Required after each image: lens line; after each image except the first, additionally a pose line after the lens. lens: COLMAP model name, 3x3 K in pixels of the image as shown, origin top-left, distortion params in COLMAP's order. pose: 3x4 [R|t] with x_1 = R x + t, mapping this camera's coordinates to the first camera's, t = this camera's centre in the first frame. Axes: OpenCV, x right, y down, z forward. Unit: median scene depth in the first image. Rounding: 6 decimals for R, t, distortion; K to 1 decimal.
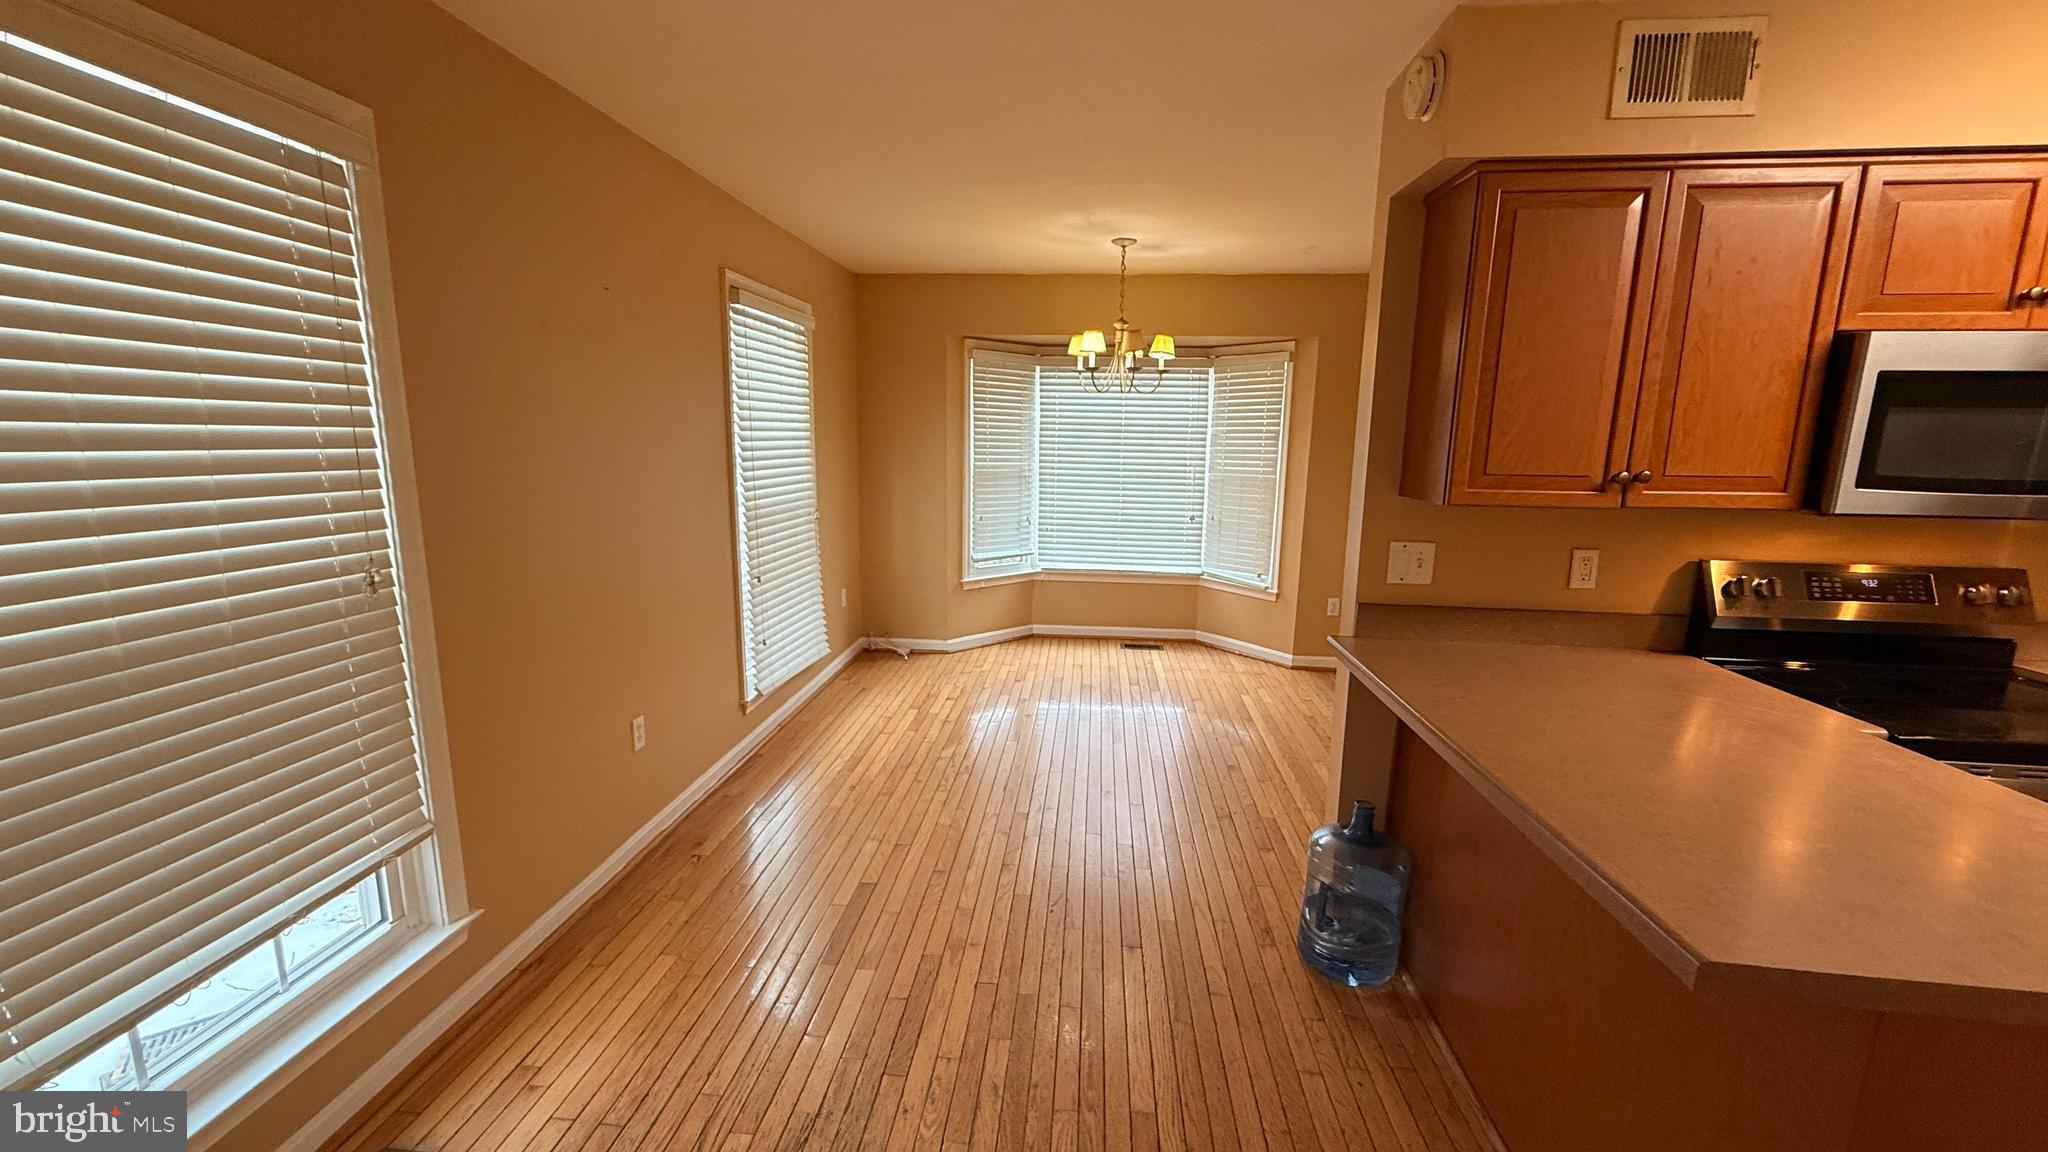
lens RADIAL K [[807.3, 0, 1014.6], [0, 807.3, 569.3], [0, 0, 1]] dist [0.000338, 0.000032]
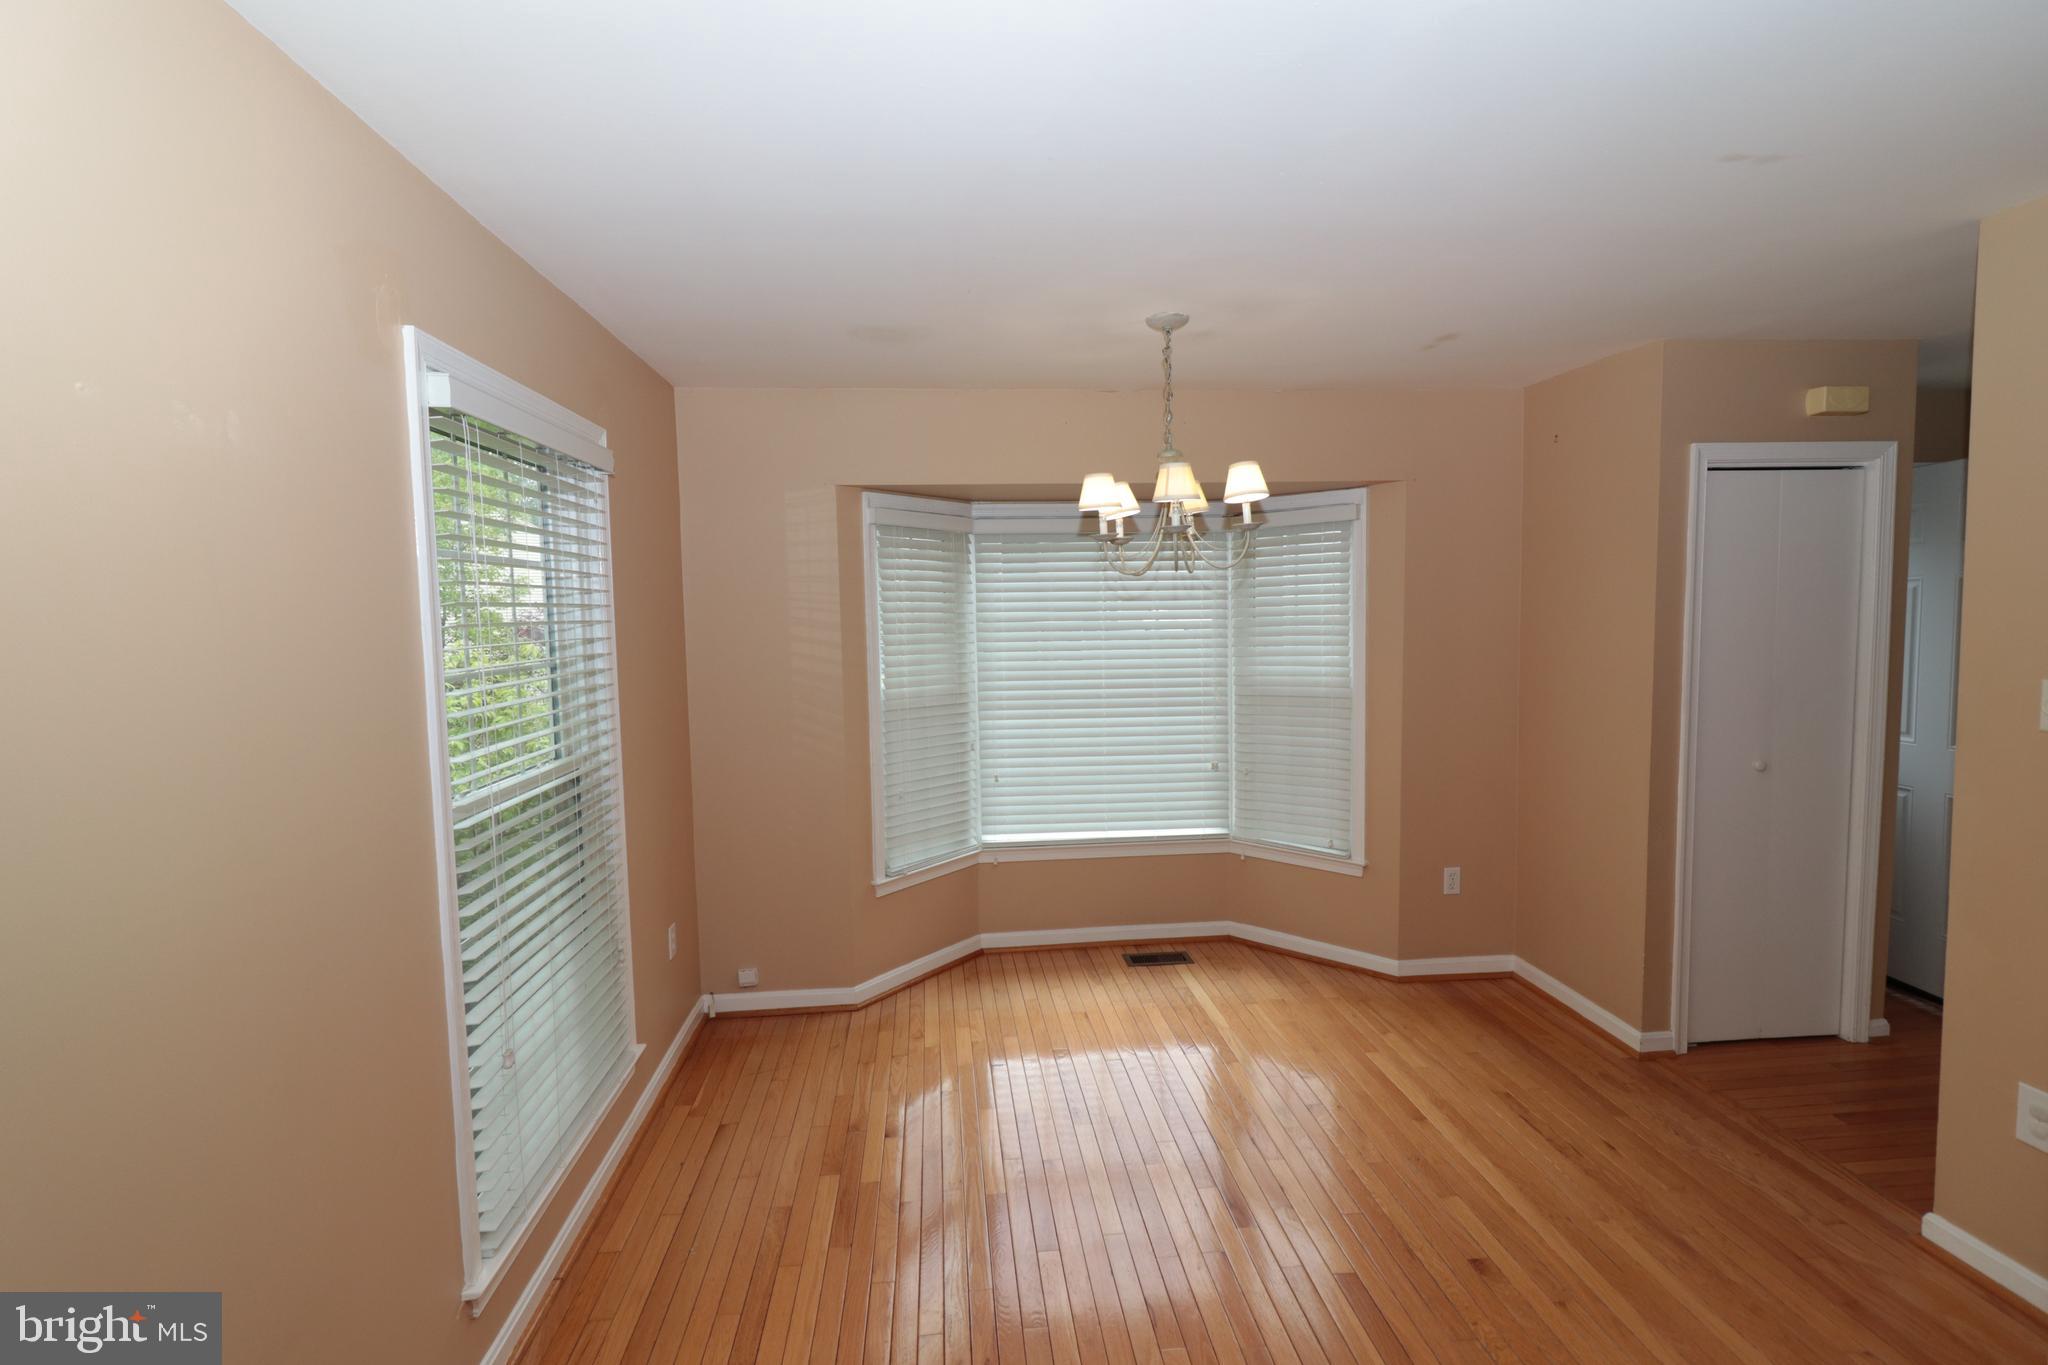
lens RADIAL K [[940.7, 0, 1027.3], [0, 940.7, 670.5], [0, 0, 1]] dist [0.000934, 0.000200]
pose [[0.978614, -0.046580, 0.200363, -0.090512], [0.066460, 0.993383, -0.093669, -0.074052], [-0.194674, 0.104982, 0.975234, 0.288978]]
